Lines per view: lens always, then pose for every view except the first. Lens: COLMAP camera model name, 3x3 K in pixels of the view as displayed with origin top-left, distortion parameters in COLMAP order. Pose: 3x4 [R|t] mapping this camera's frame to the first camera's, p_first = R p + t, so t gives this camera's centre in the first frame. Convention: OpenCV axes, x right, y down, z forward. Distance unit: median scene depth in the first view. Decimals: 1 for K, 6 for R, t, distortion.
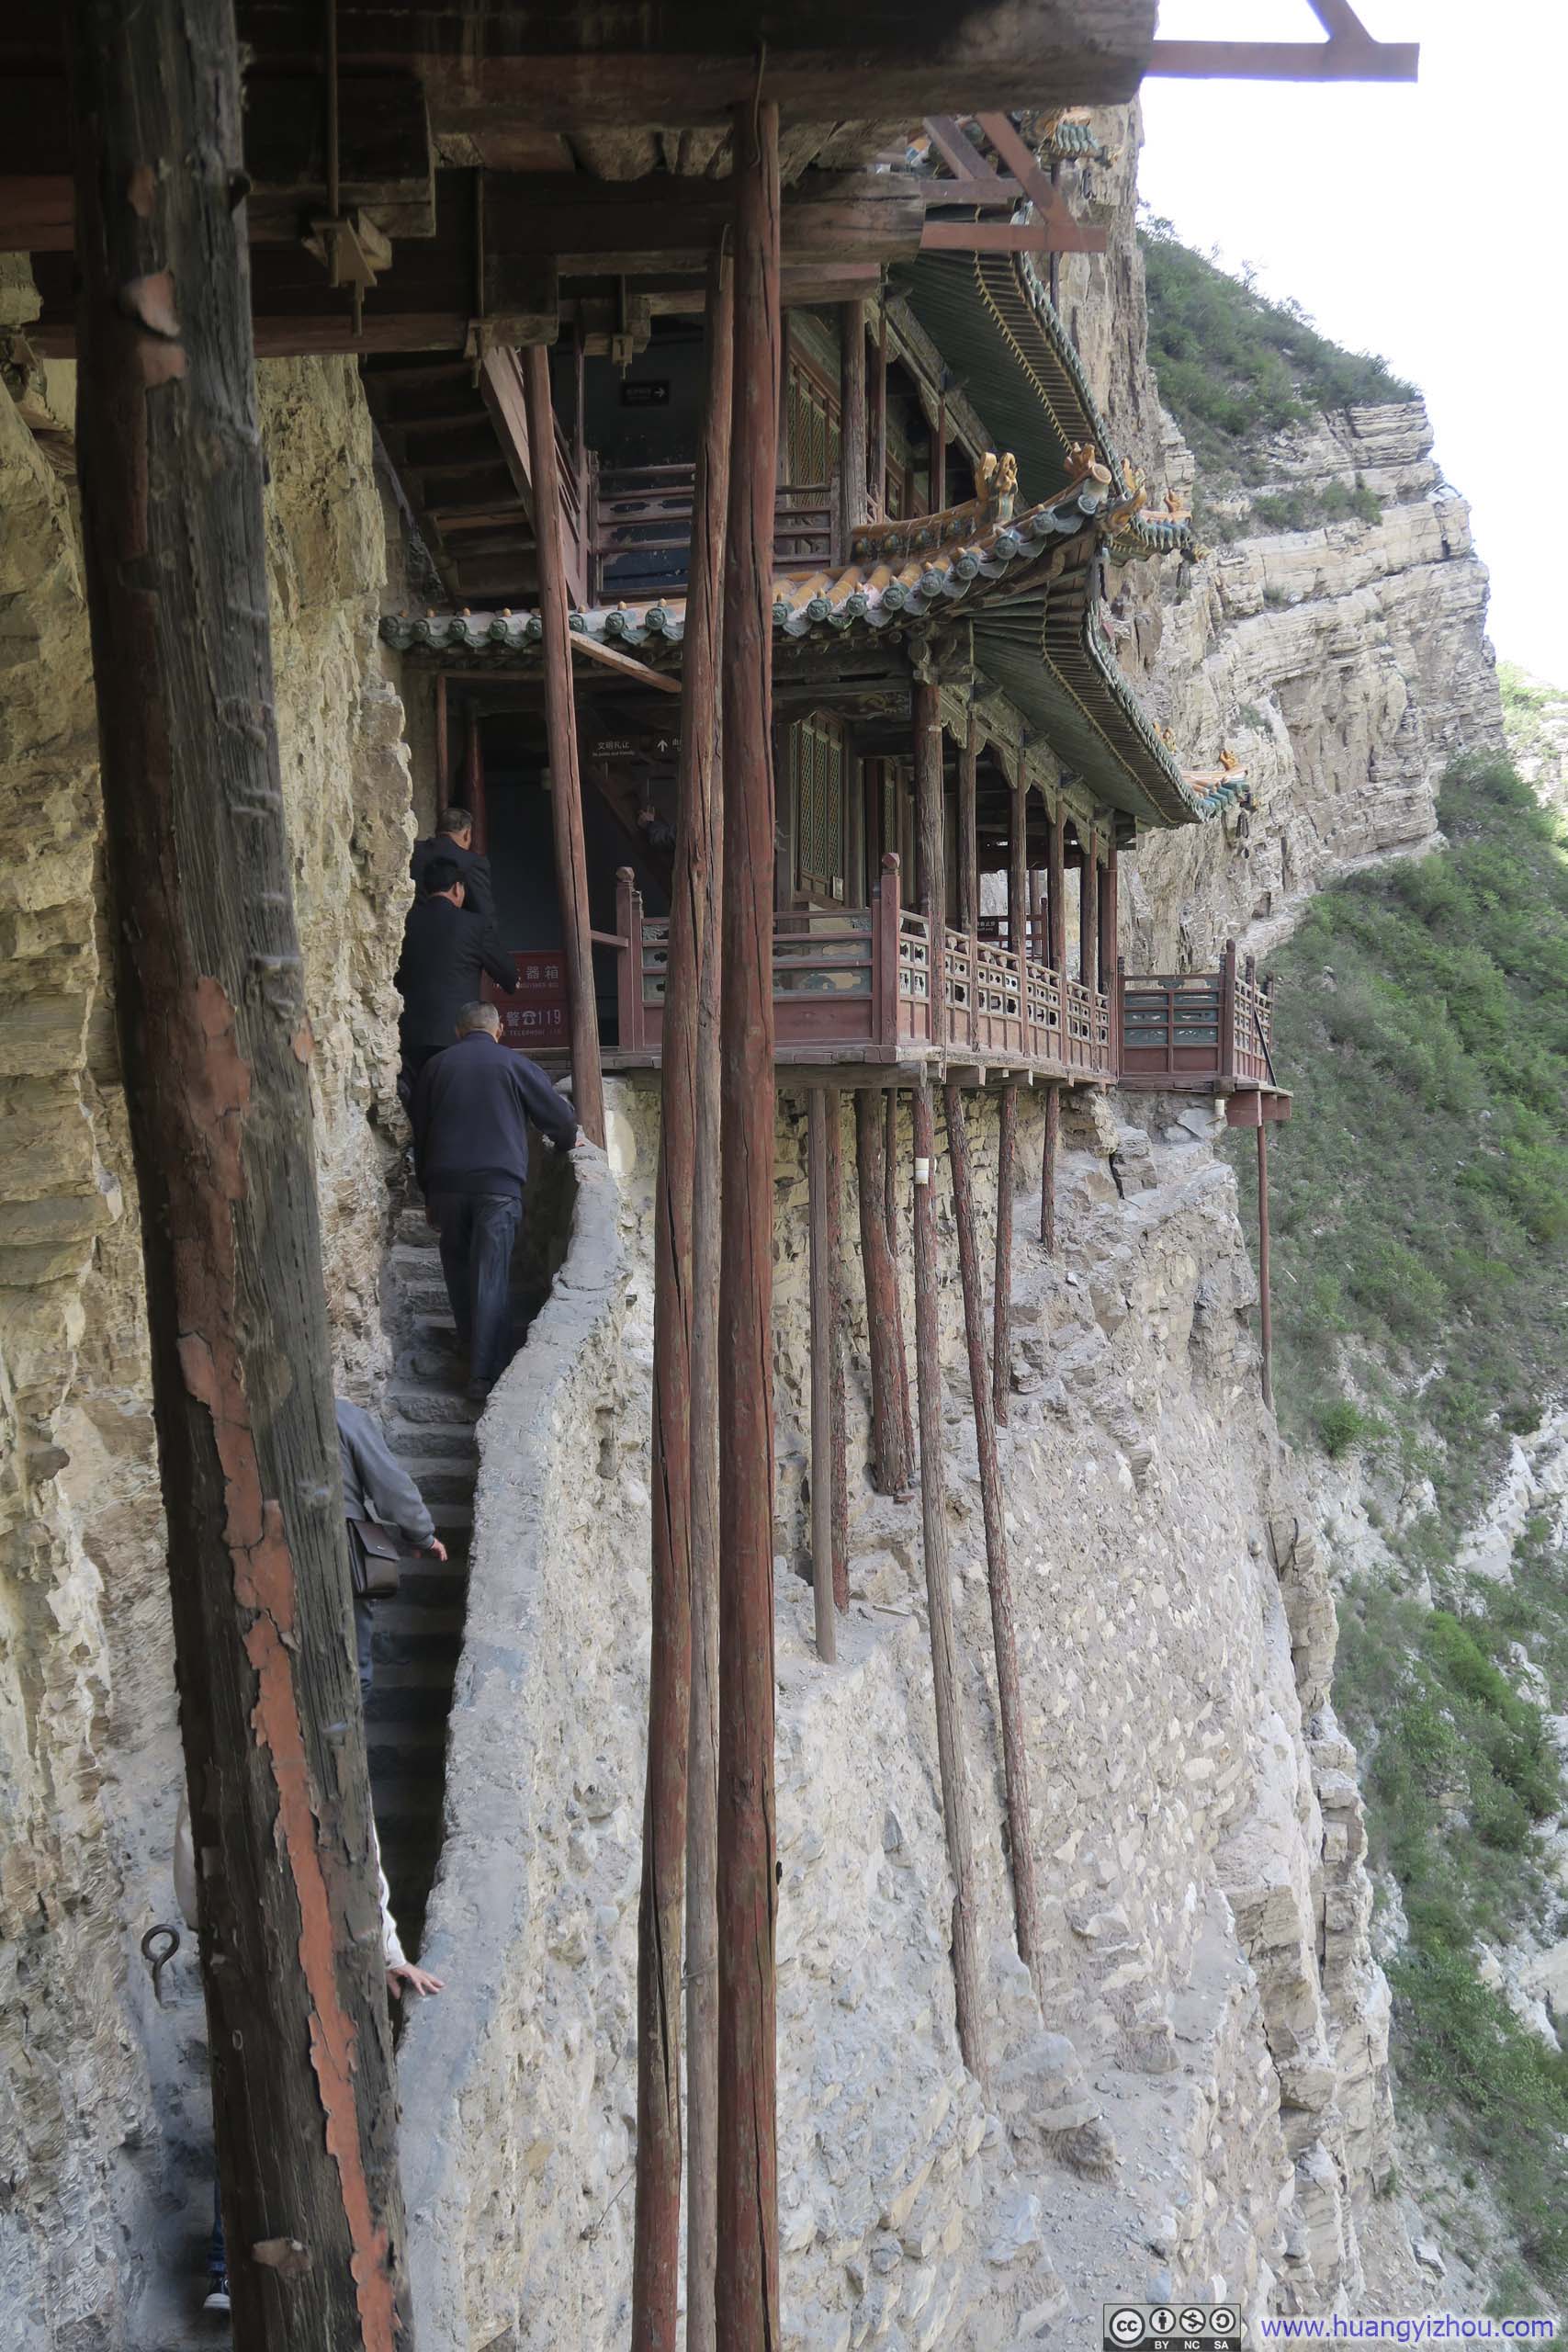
lens RADIAL K [[2473.8, 0, 784.0], [0, 2473.8, 1176.0], [0, 0, 1]] dist [-0.006444, -0.008041]
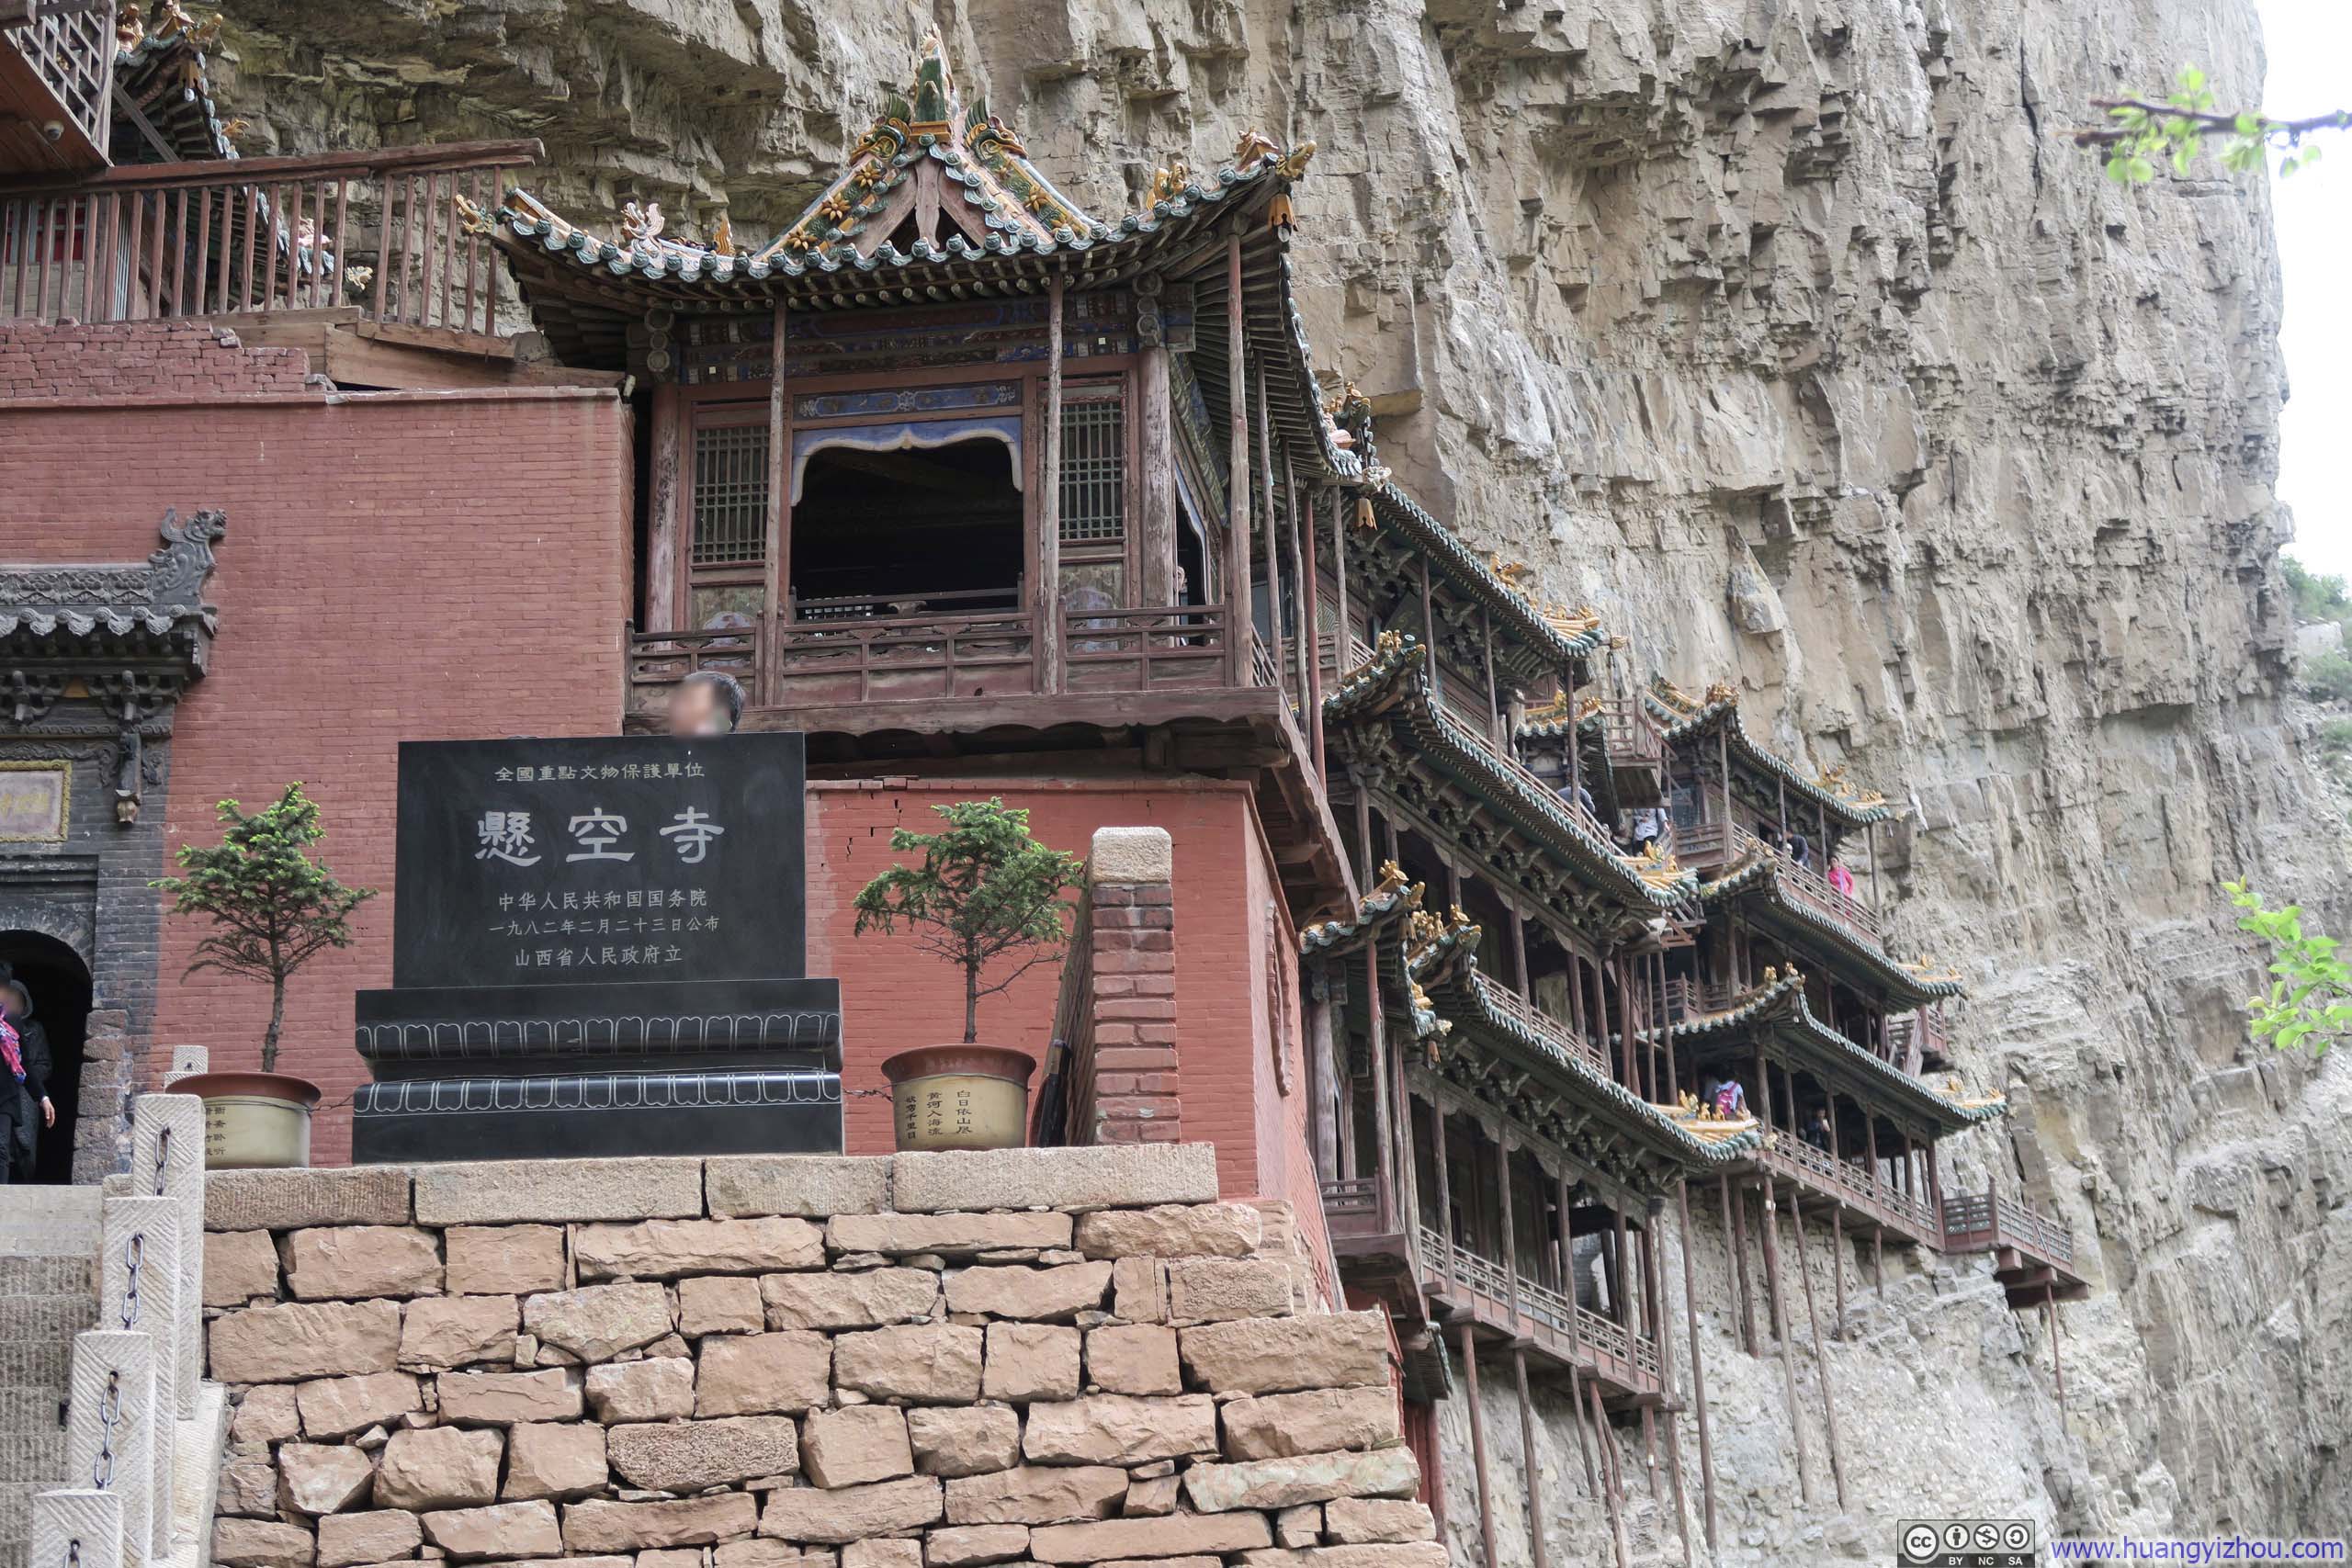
lens RADIAL K [[4473.5, 0, 1166.7], [0, 4473.5, 819.3], [0, 0, 1]] dist [0.012422, -0.047433]
pose [[0.969005, -0.103057, -0.224519, 0.130018], [0.028253, 0.949099, -0.313710, 0.260668], [0.245421, 0.297643, 0.922593, -0.906661]]
